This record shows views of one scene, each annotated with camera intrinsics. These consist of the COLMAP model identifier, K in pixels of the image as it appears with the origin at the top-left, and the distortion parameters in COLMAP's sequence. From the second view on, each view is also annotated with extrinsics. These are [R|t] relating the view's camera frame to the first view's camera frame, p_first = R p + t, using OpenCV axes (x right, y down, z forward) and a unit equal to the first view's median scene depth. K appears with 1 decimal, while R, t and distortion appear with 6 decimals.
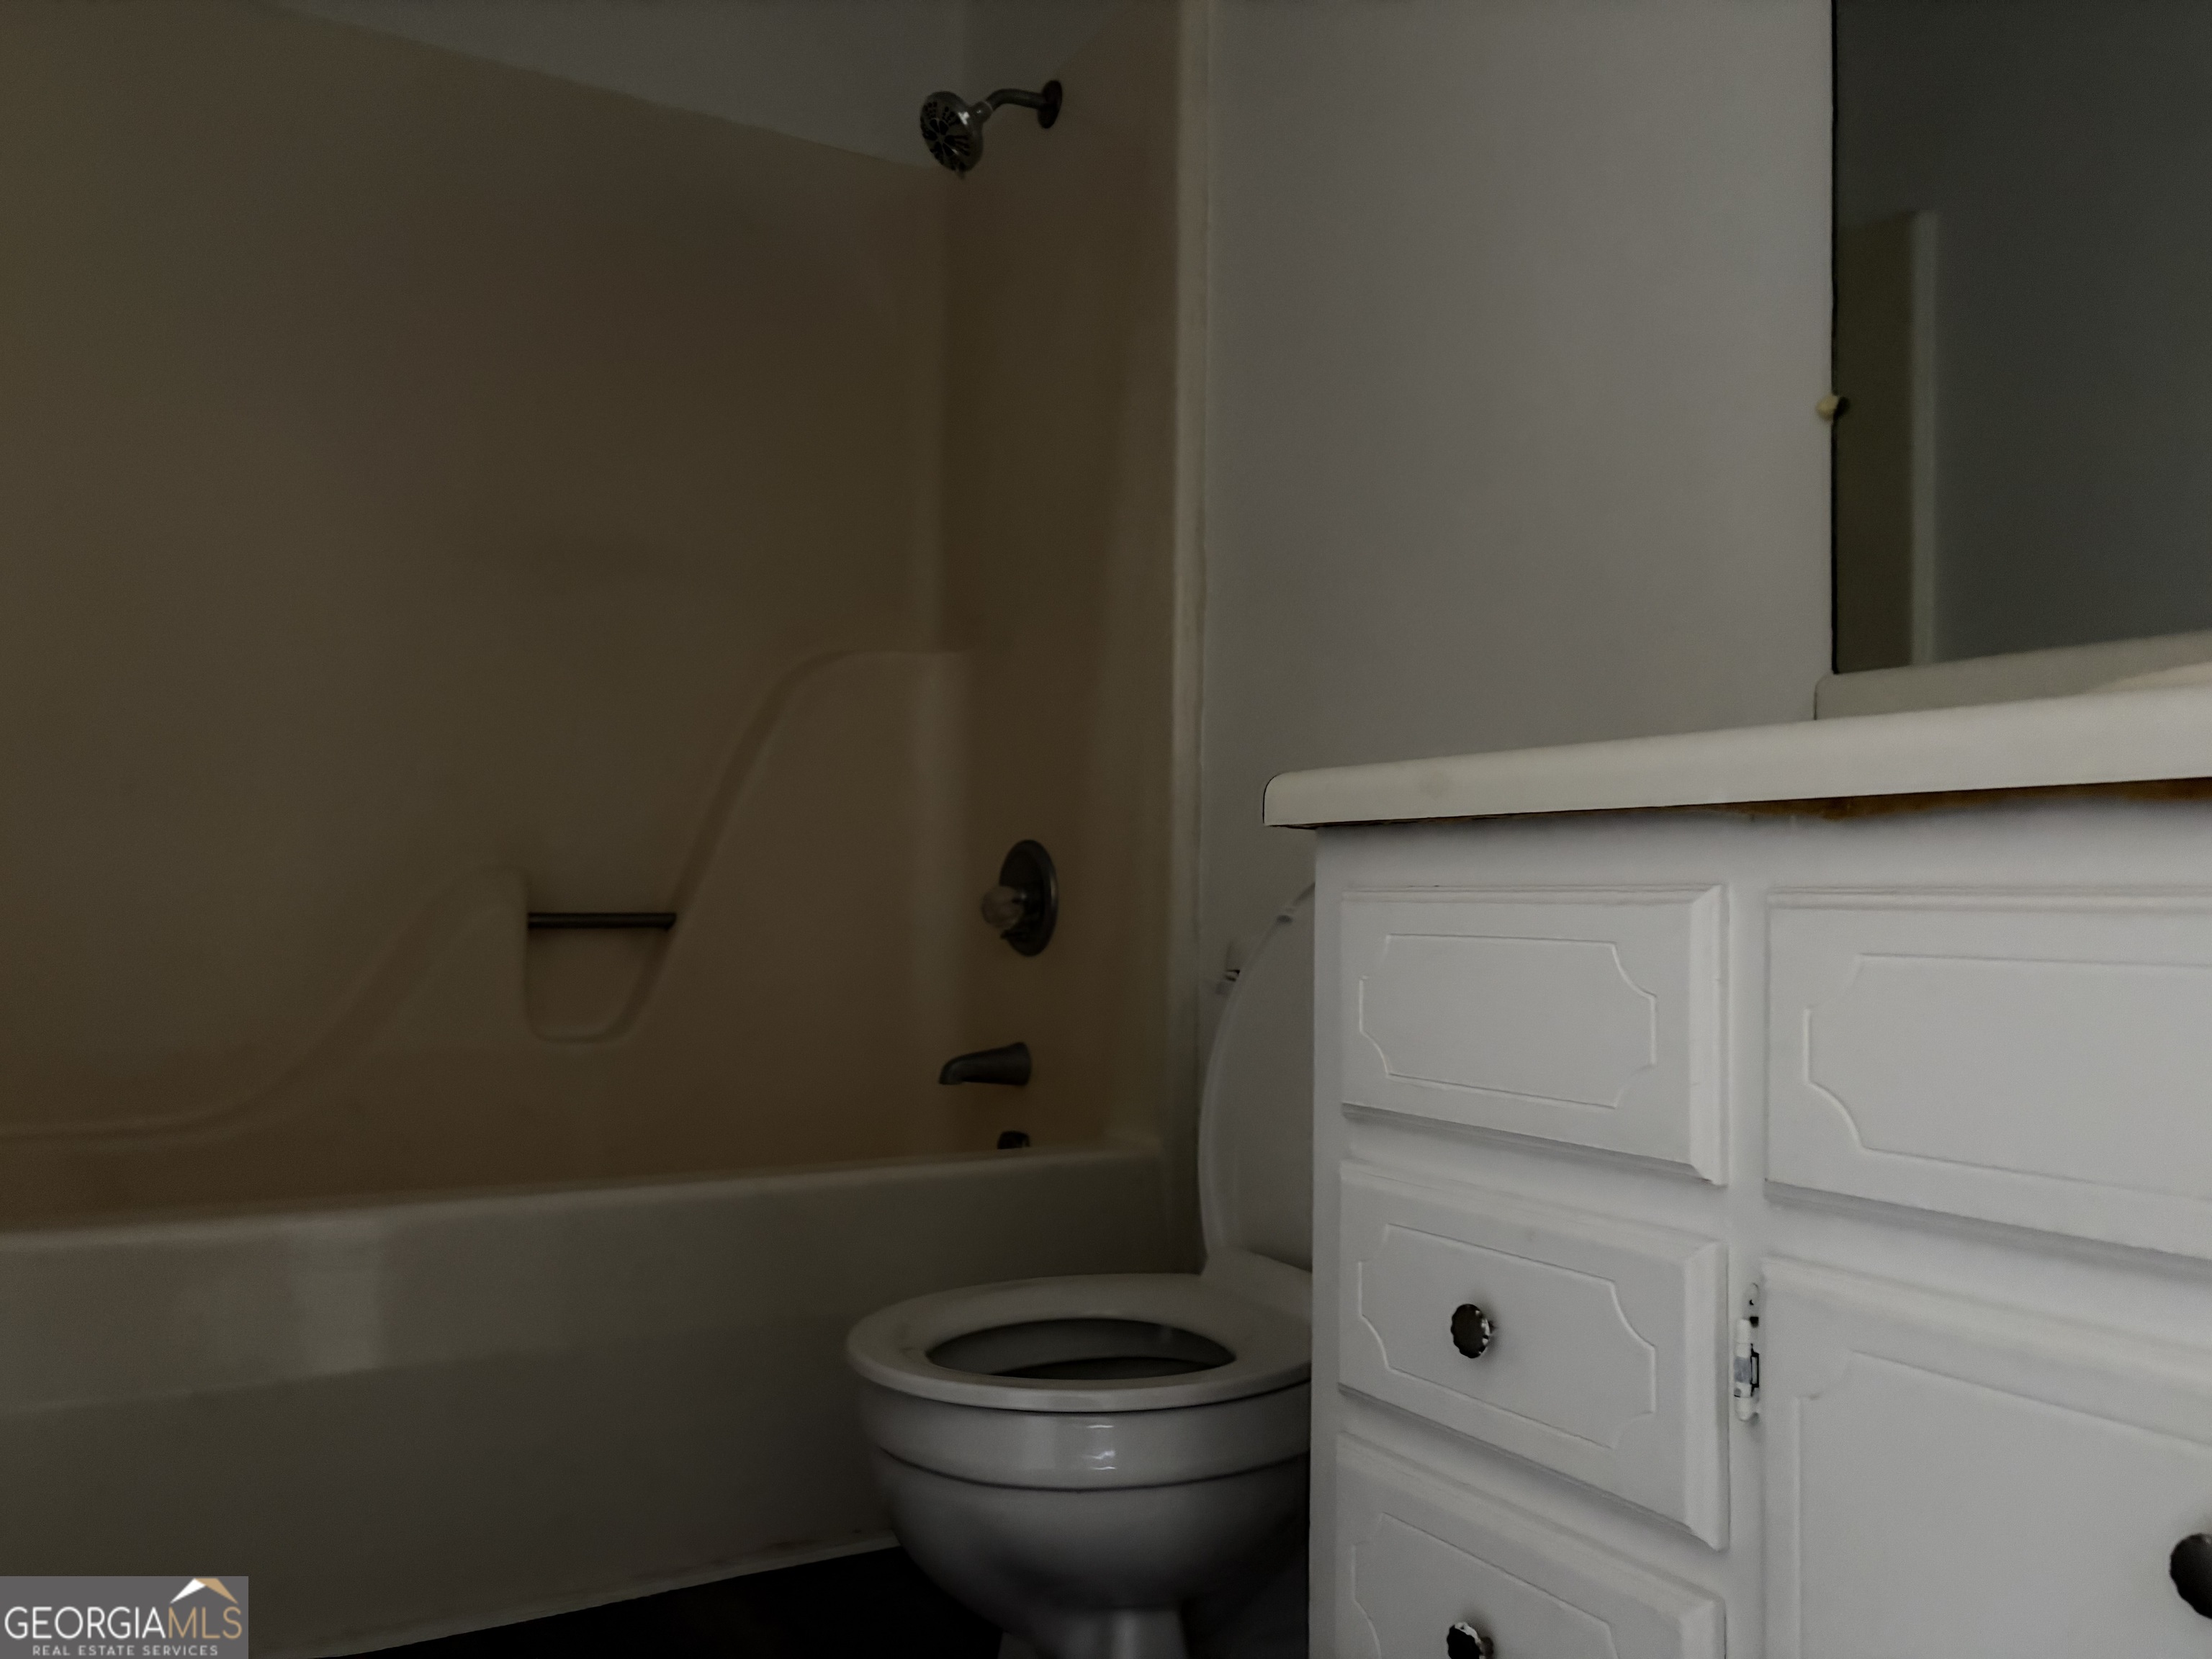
lens RADIAL K [[1687.5, 0, 1105.8], [0, 1687.5, 815.4], [0, 0, 1]] dist [0.006892, -0.005123]
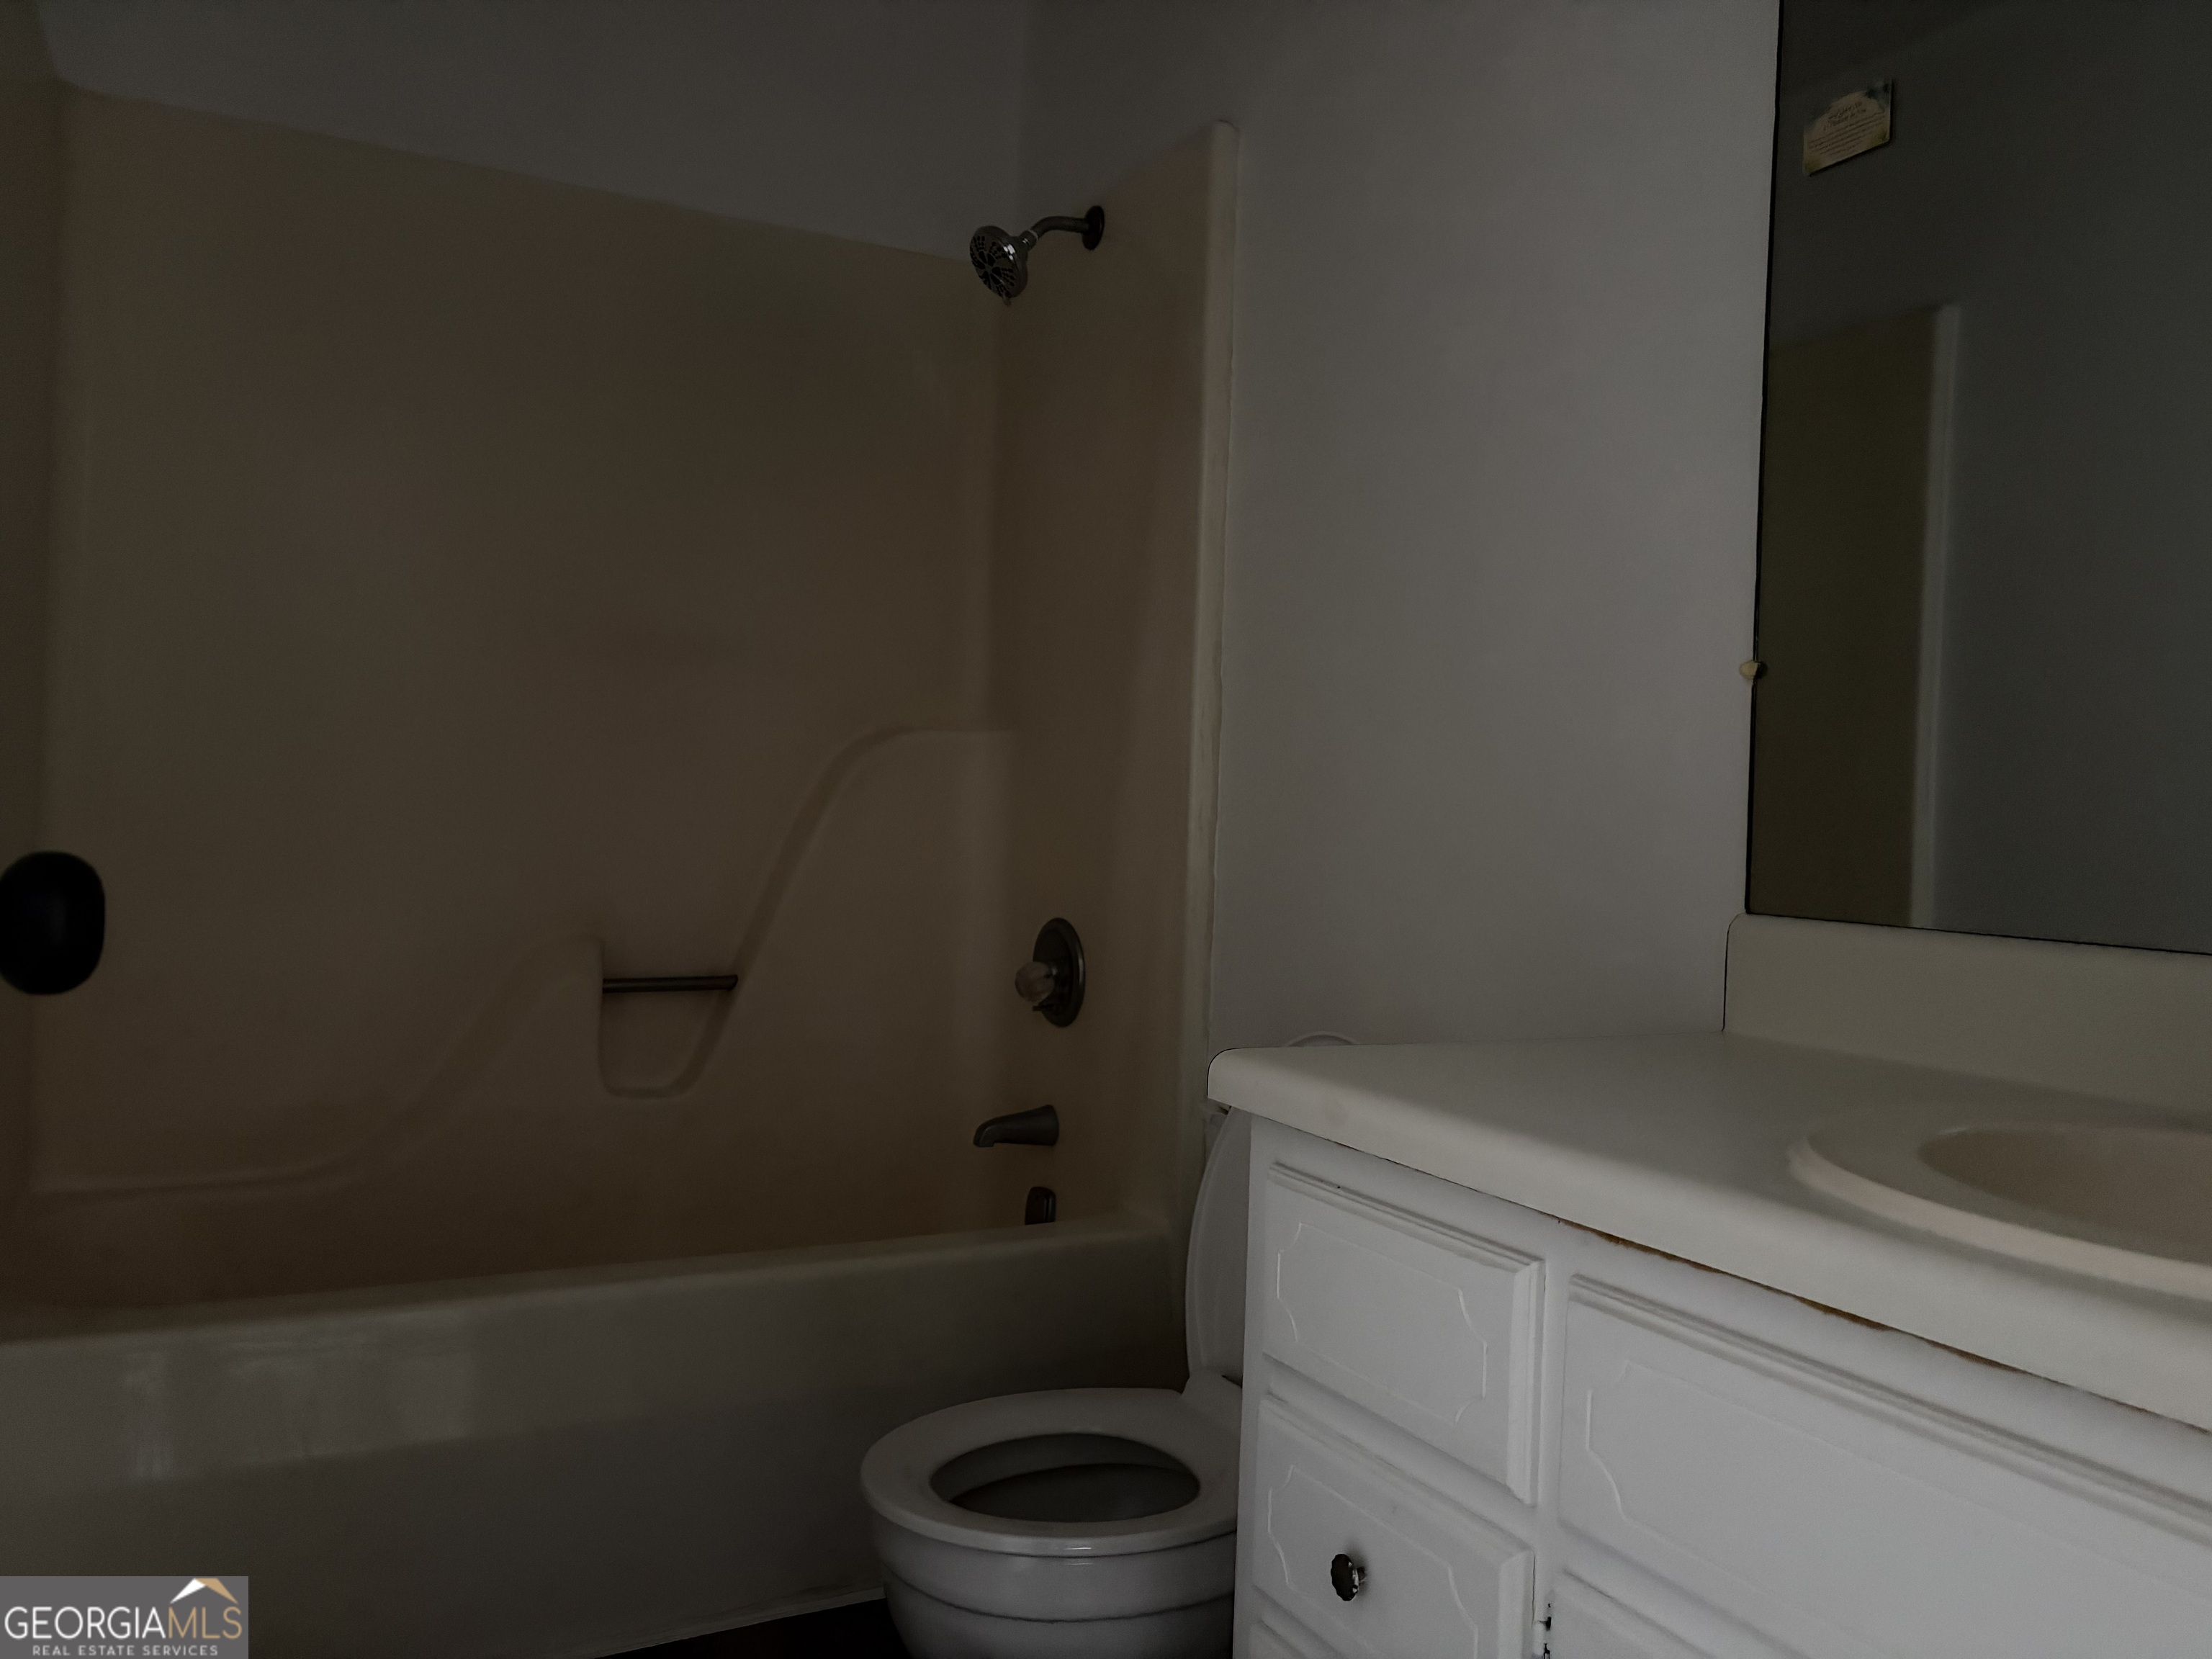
lens RADIAL K [[1661.2, 0, 1106.0], [0, 1661.2, 829.5], [0, 0, 1]] dist [0.003052, 0.003343]
pose [[0.998924, 0.020670, -0.041510, 0.030939], [-0.018896, 0.998911, 0.042669, -0.105097], [0.042347, -0.041839, 0.998227, -0.067285]]
